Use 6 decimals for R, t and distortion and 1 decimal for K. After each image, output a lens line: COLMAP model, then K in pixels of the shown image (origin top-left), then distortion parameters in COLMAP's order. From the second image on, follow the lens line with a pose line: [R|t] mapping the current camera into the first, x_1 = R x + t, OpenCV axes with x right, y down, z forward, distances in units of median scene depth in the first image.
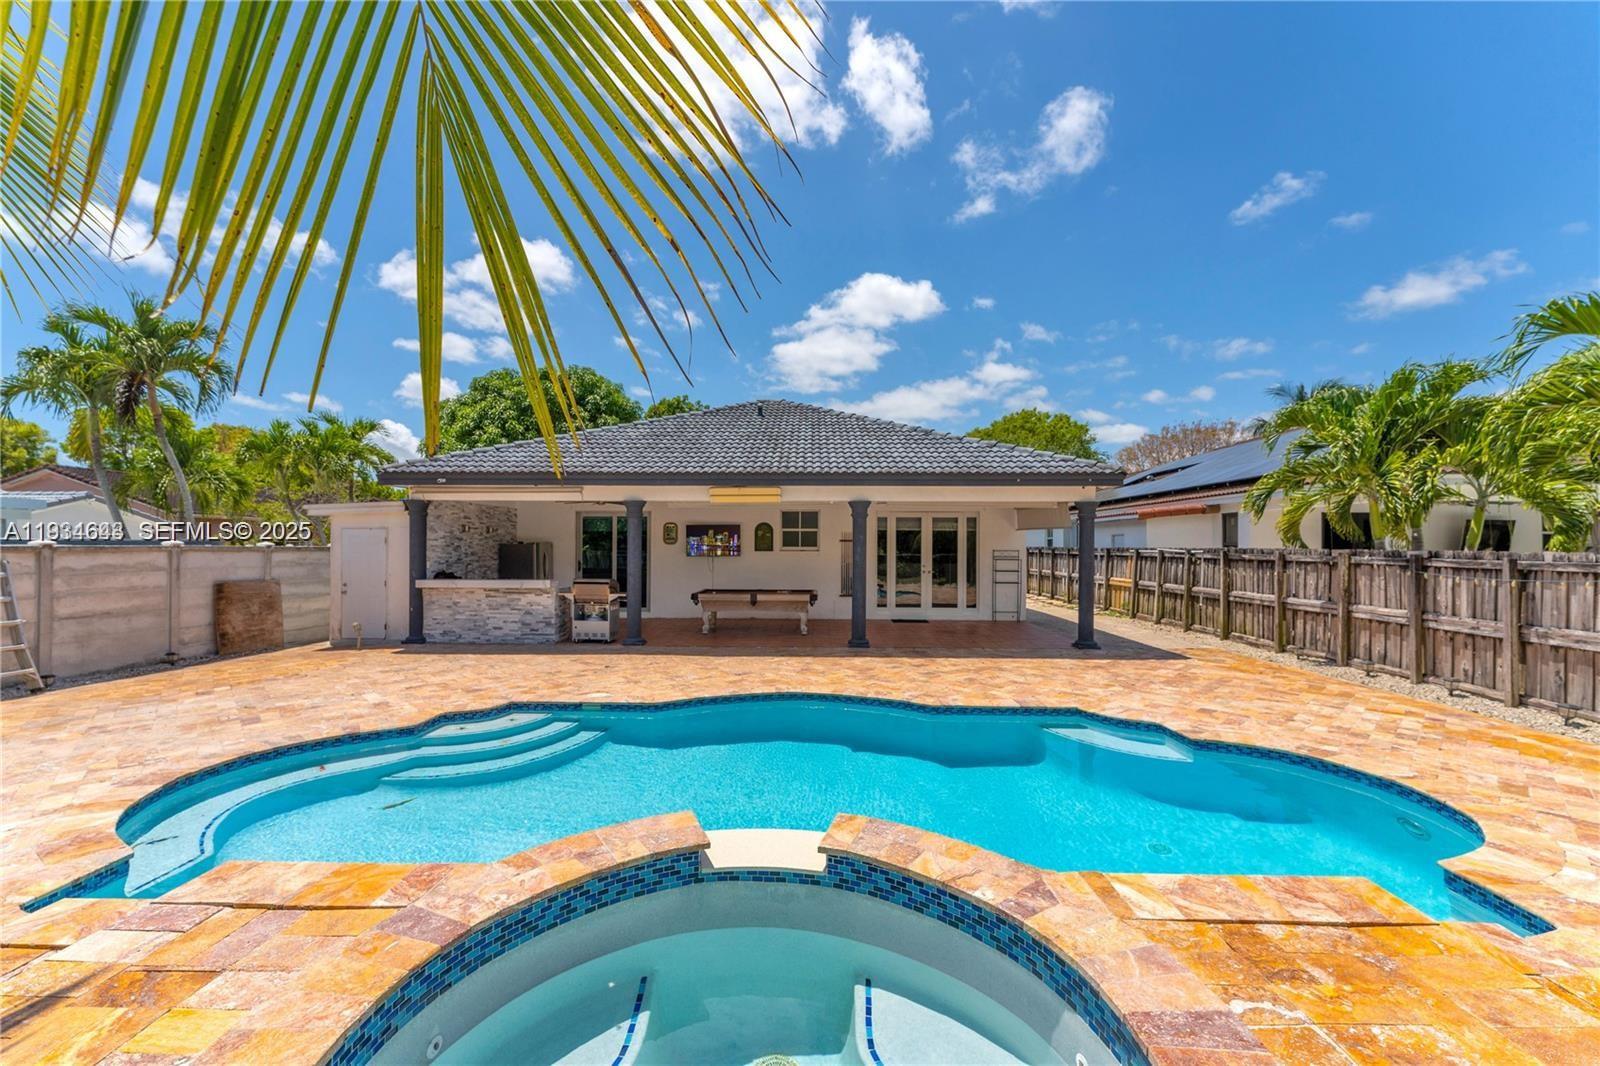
lens RADIAL K [[639.5, 0, 805.0], [0, 639.5, 539.9], [0, 0, 1]] dist [-0.002037, 0.000392]
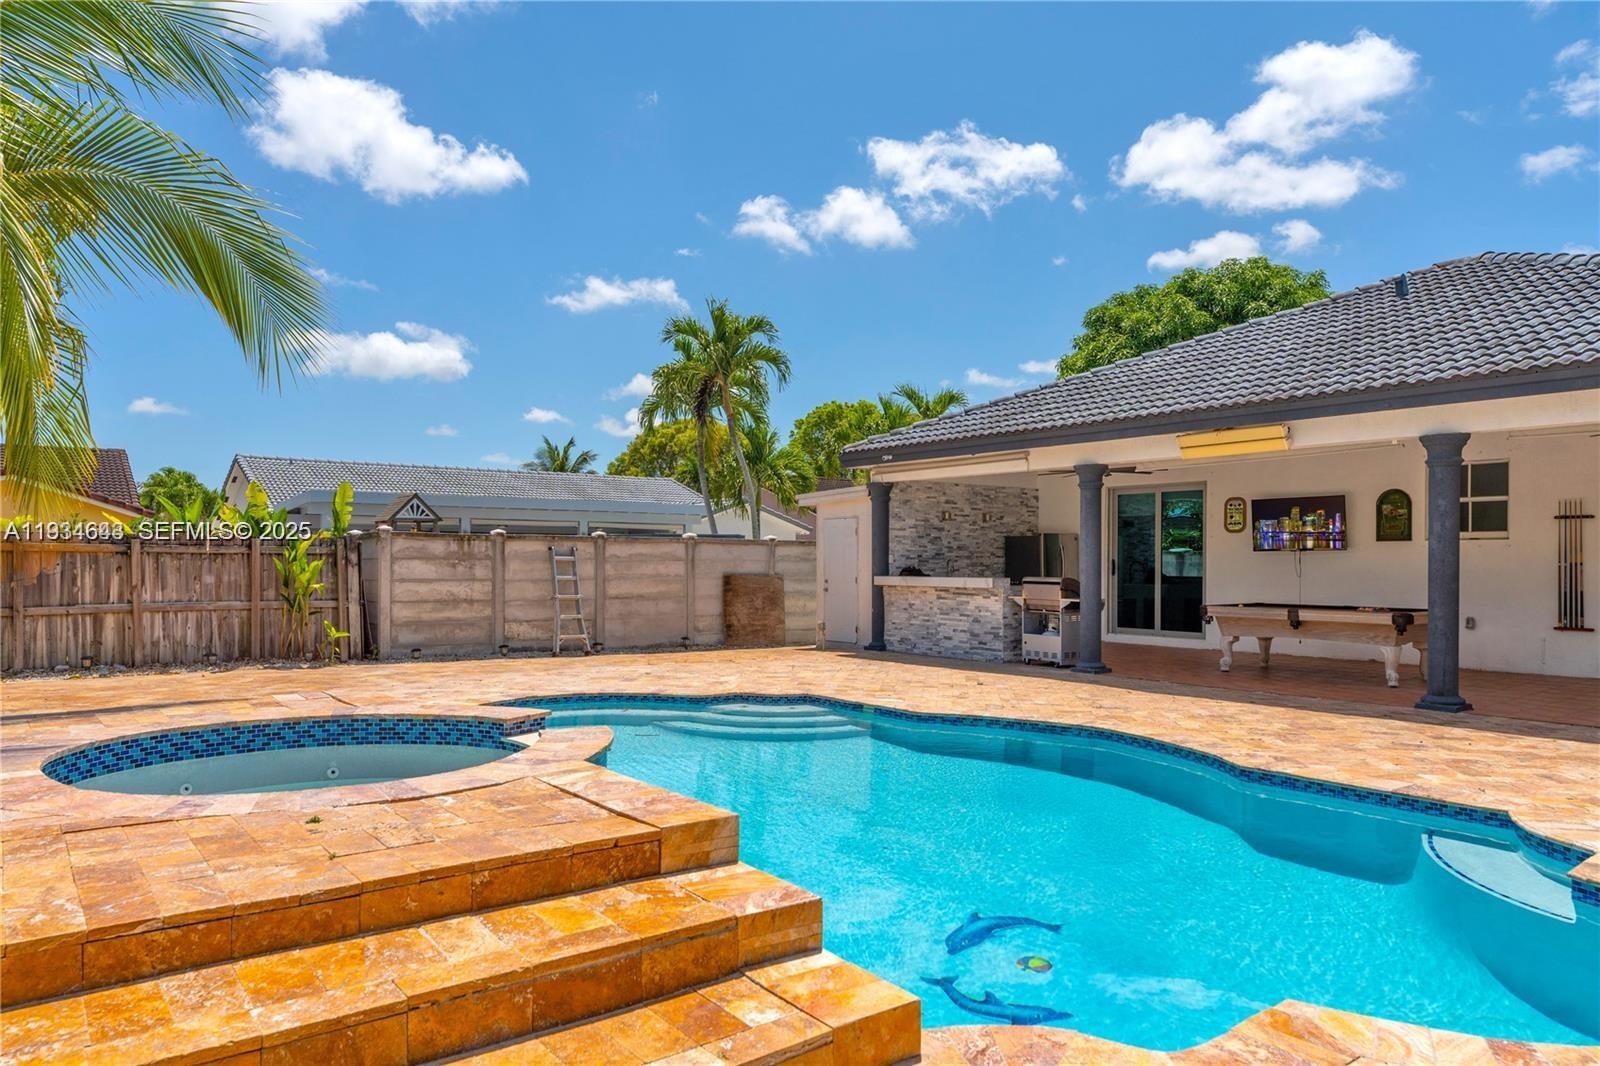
lens RADIAL K [[1067.2, 0, 788.9], [0, 1067.2, 547.0], [0, 0, 1]] dist [0.008965, -0.003247]
pose [[0.616193, -0.011218, -0.787515, 0.442780], [0.006663, 0.999937, -0.009031, 0.035649], [0.787567, 0.000318, 0.616229, 0.026505]]
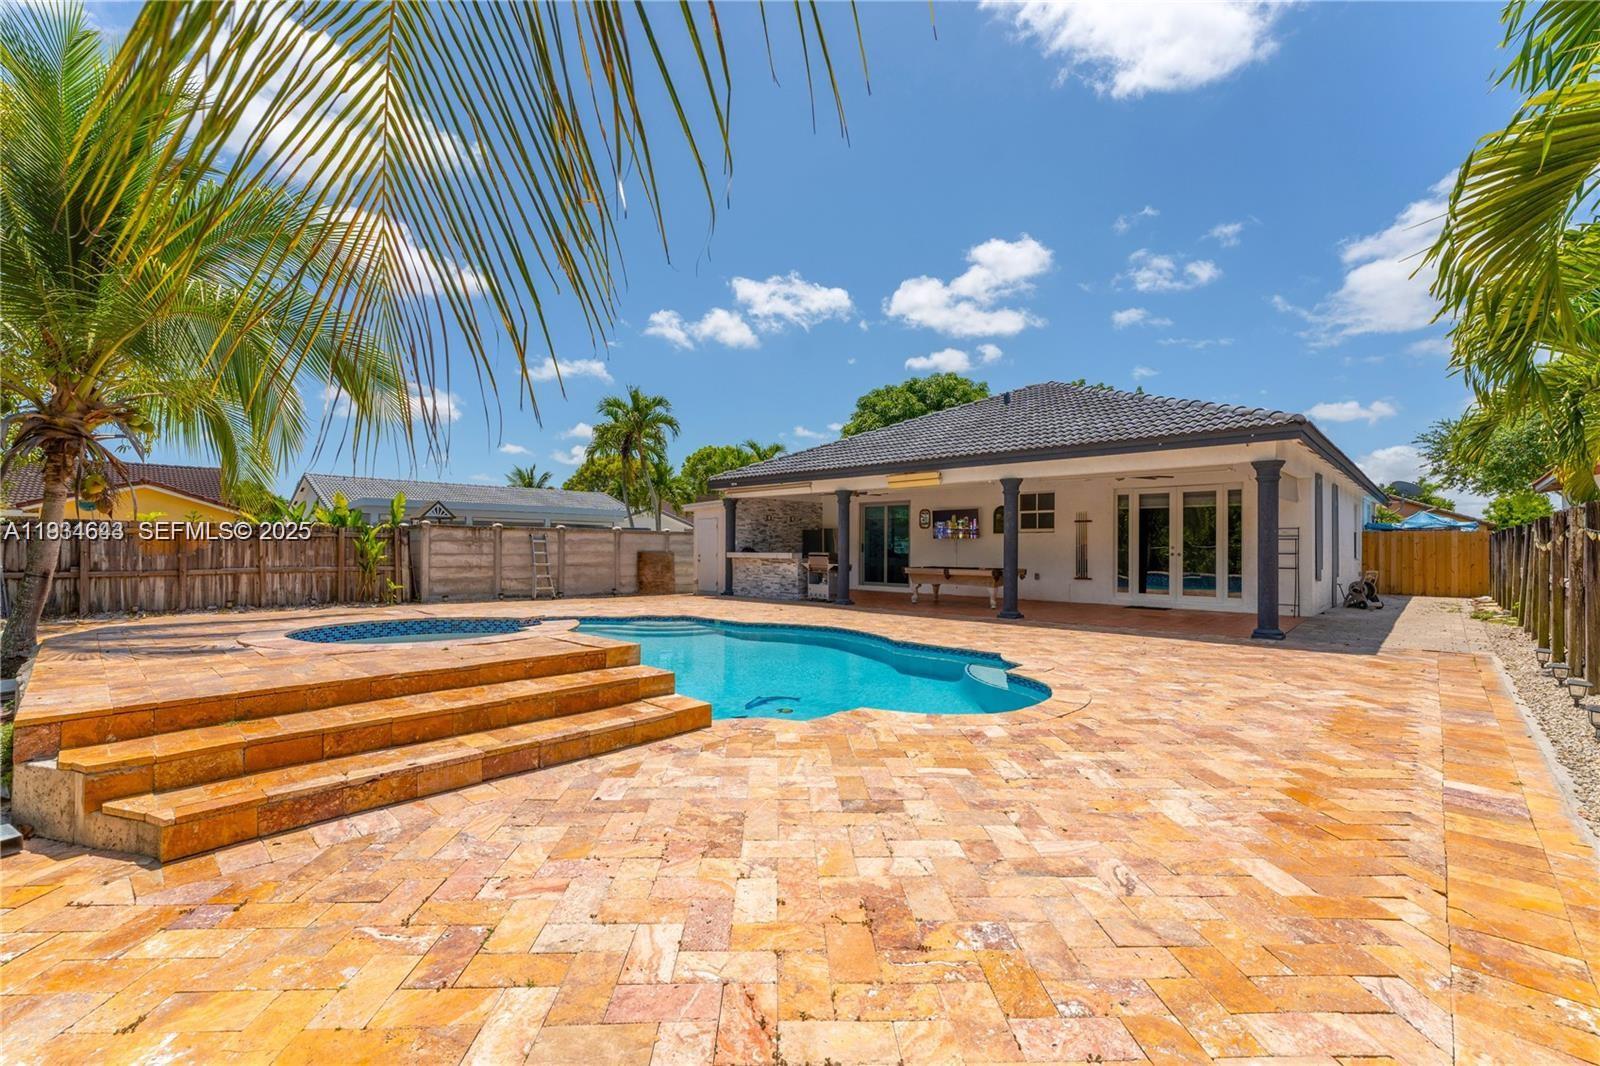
lens RADIAL K [[685.9, 0, 792.2], [0, 685.9, 548.3], [0, 0, 1]] dist [0.005738, -0.000006]
pose [[0.733974, 0.001873, -0.679175, 0.576935], [0.002967, 0.999978, 0.005965, 0.043805], [0.679171, -0.006393, 0.733952, -0.065436]]
